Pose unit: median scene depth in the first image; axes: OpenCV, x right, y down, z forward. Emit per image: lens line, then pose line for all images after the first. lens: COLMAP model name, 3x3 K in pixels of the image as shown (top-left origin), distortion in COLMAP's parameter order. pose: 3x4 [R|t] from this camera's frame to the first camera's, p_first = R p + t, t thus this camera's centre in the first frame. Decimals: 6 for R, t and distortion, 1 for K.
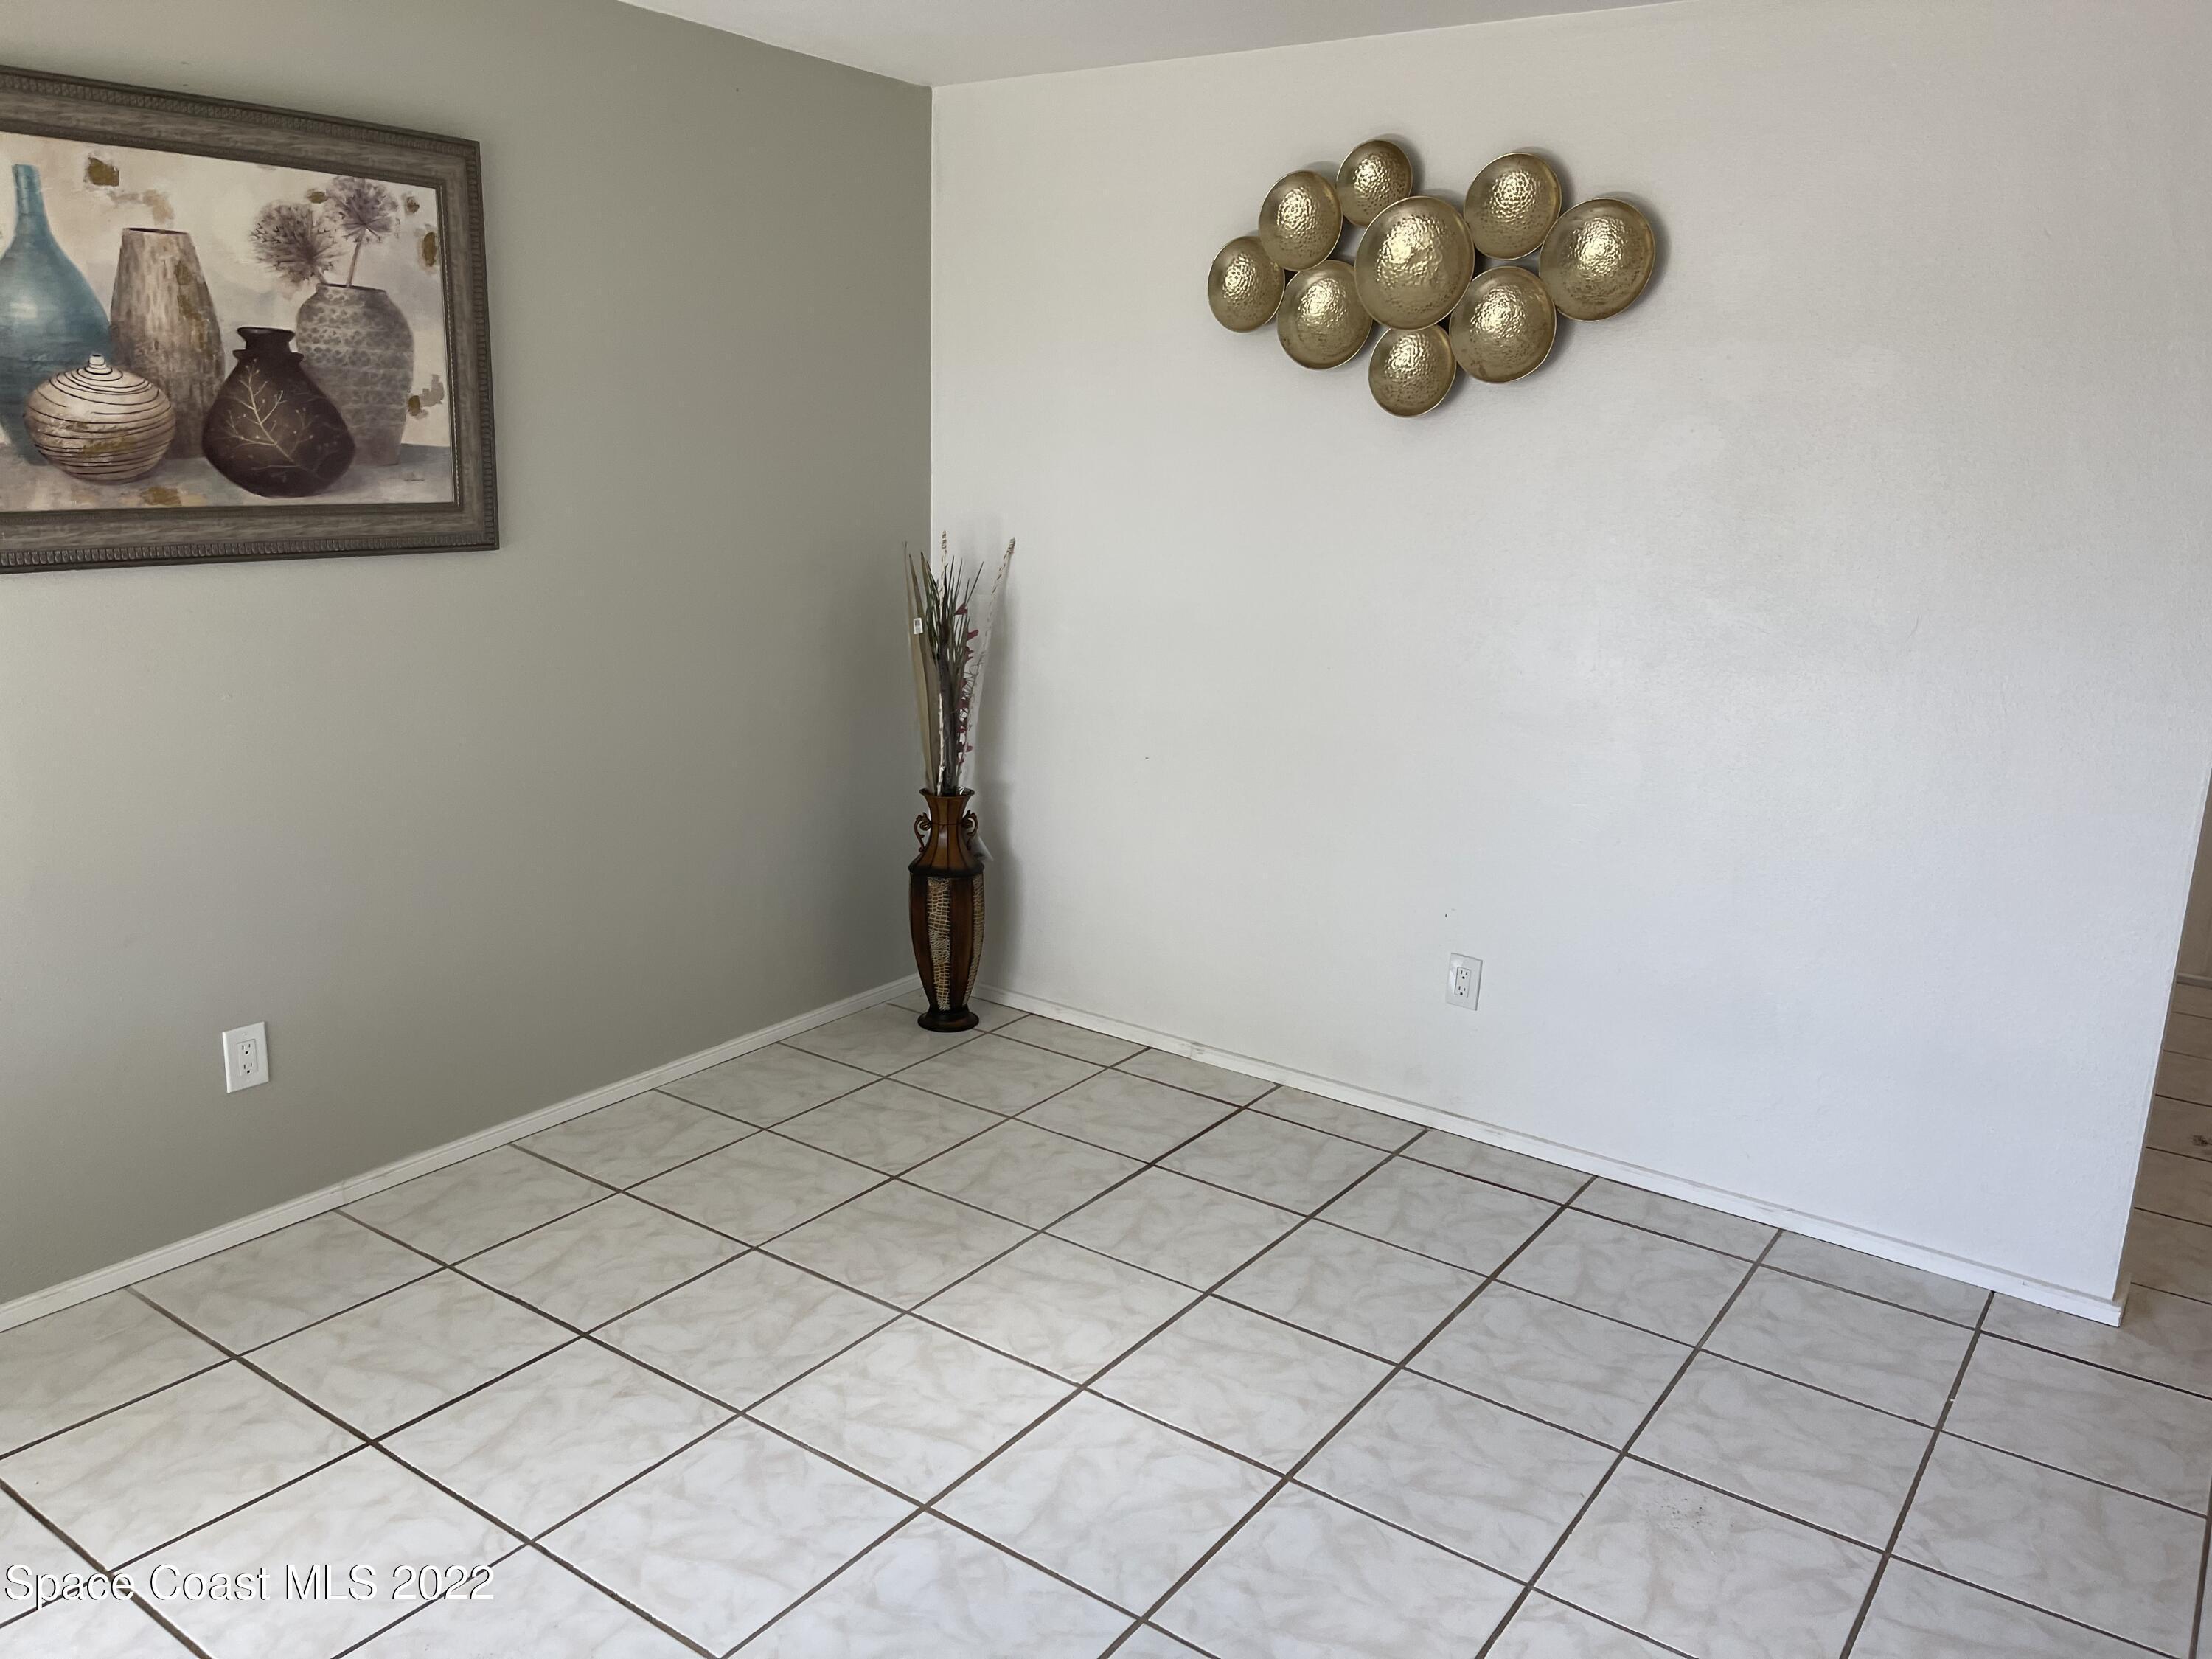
lens RADIAL K [[1664.6, 0, 1107.3], [0, 1664.6, 826.9], [0, 0, 1]] dist [0.032176, -0.065130]
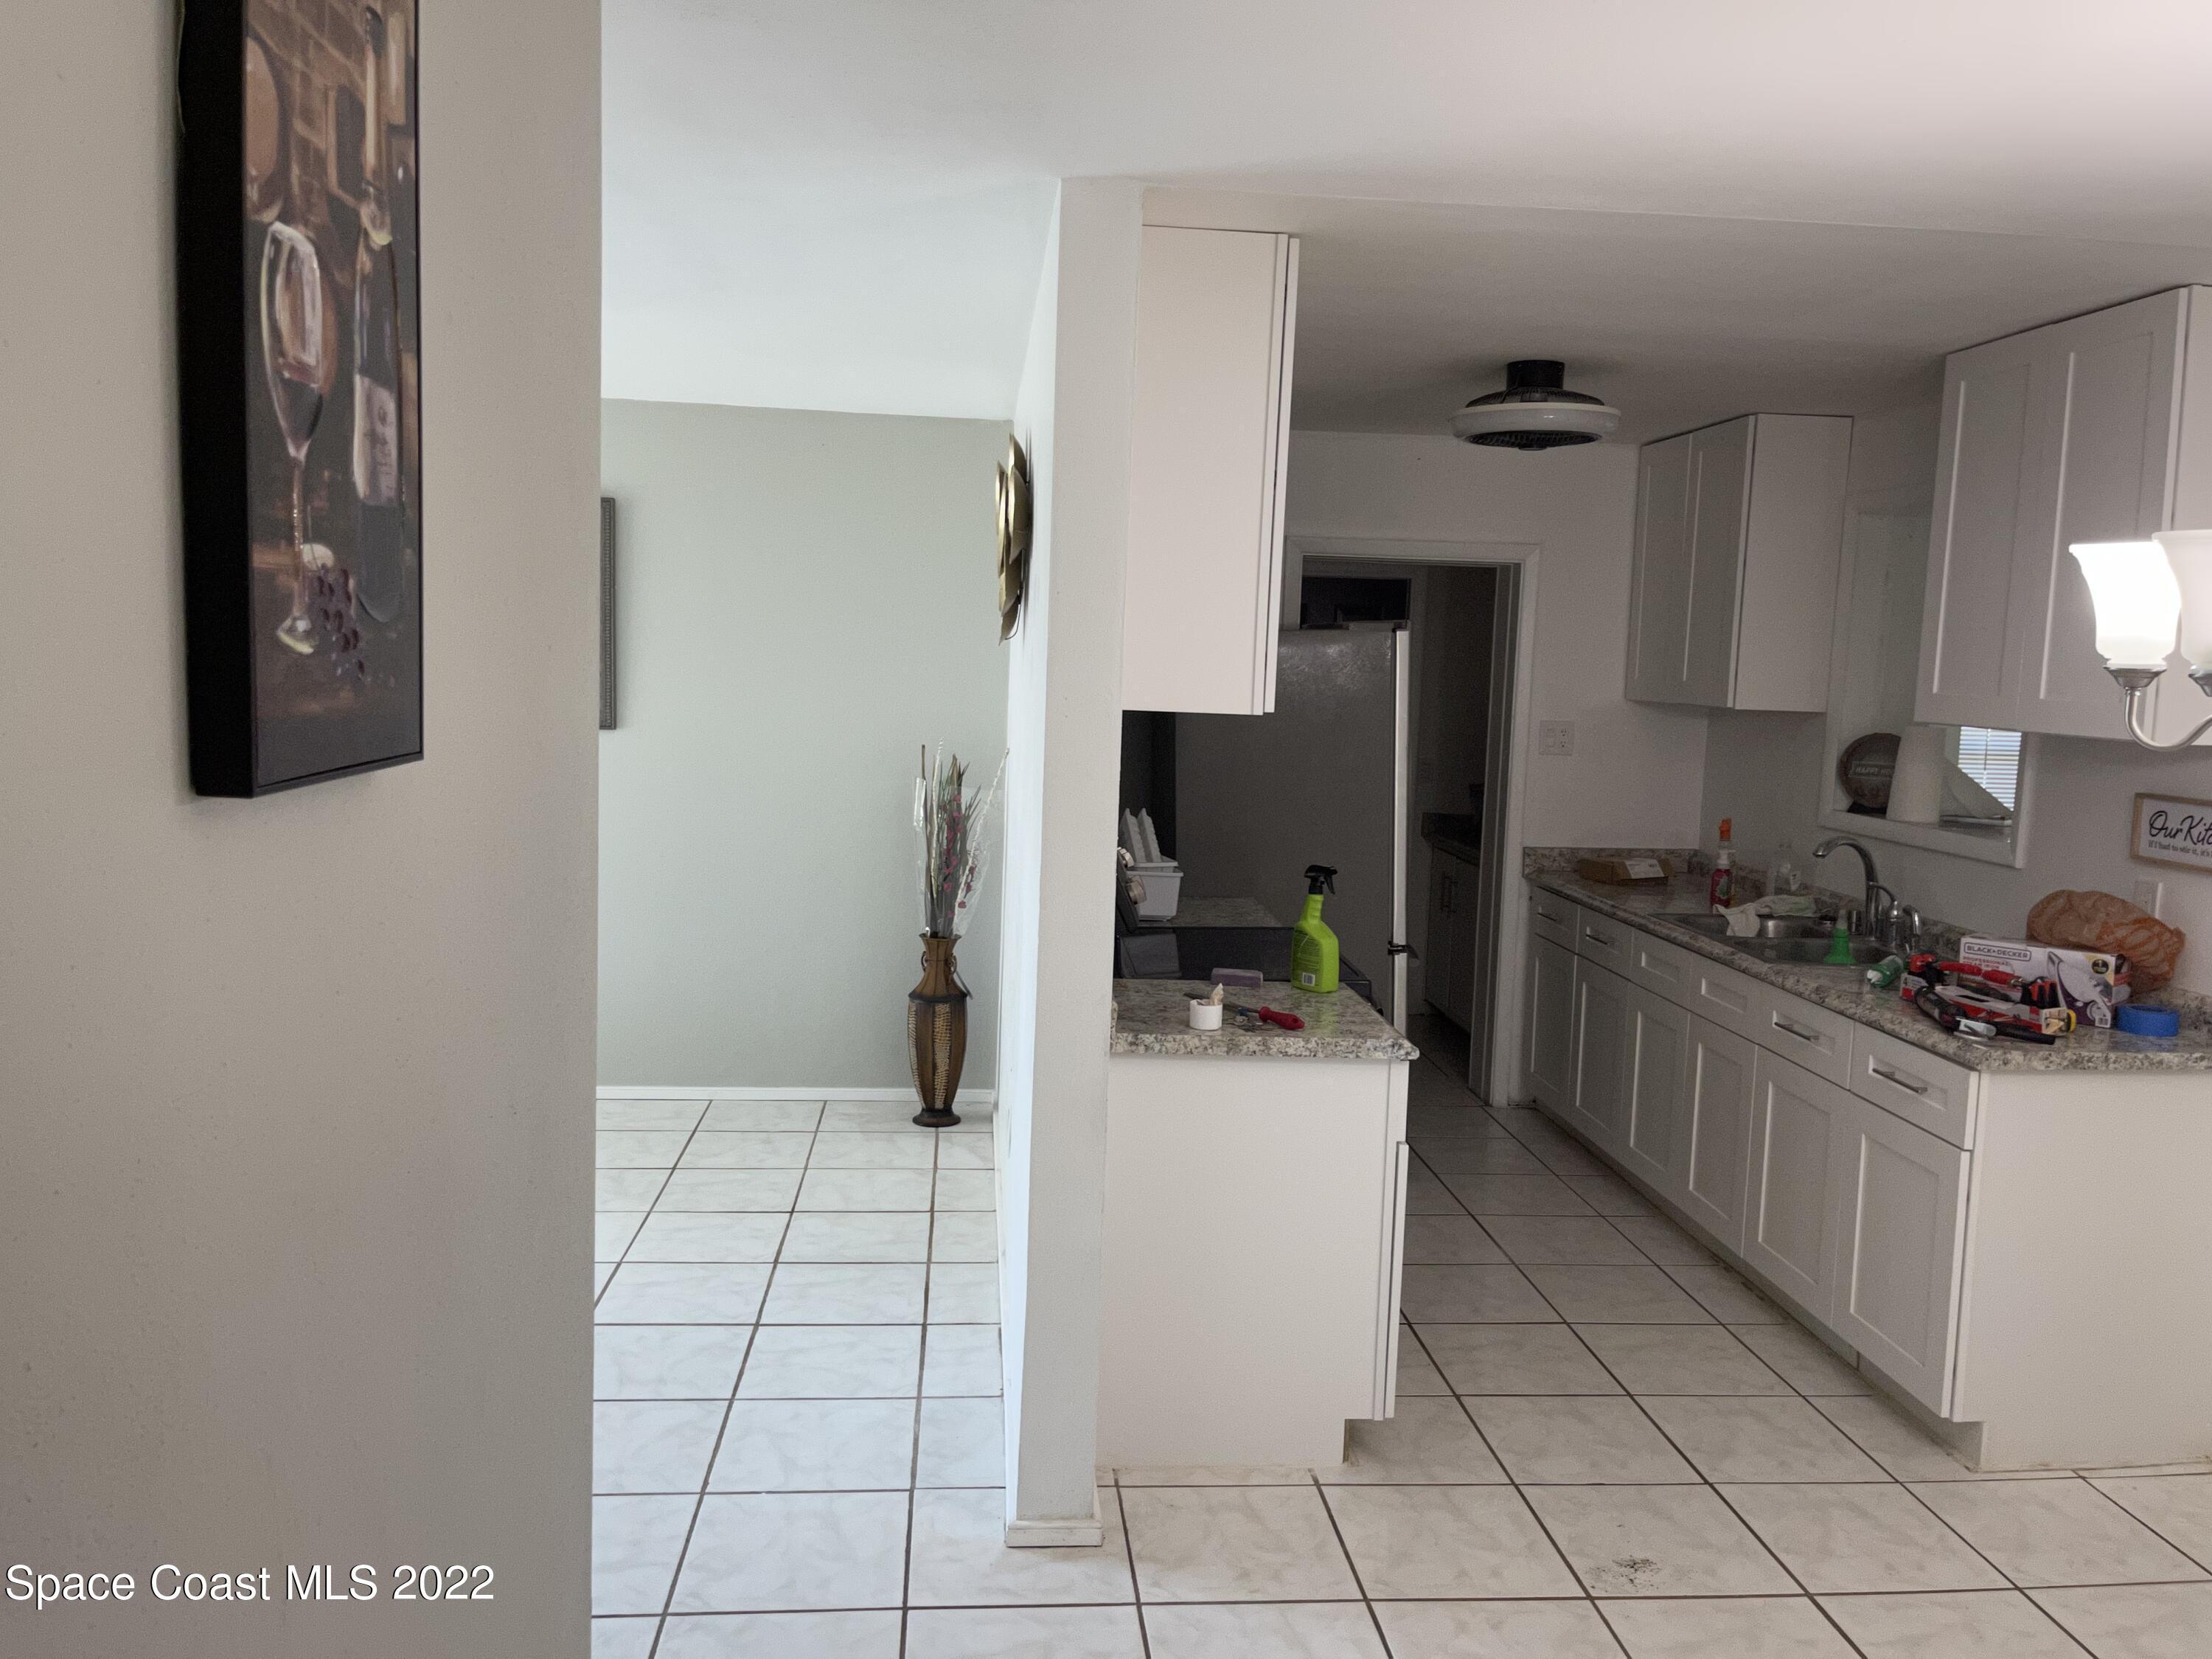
lens RADIAL K [[1664.6, 0, 1094.4], [0, 1664.6, 837.5], [0, 0, 1]] dist [0.032176, -0.065130]
pose [[0.644126, 0.077069, -0.761027, 1.123467], [-0.195237, 0.978523, -0.066152, -0.040255], [0.739584, 0.191191, 0.645338, 0.282388]]
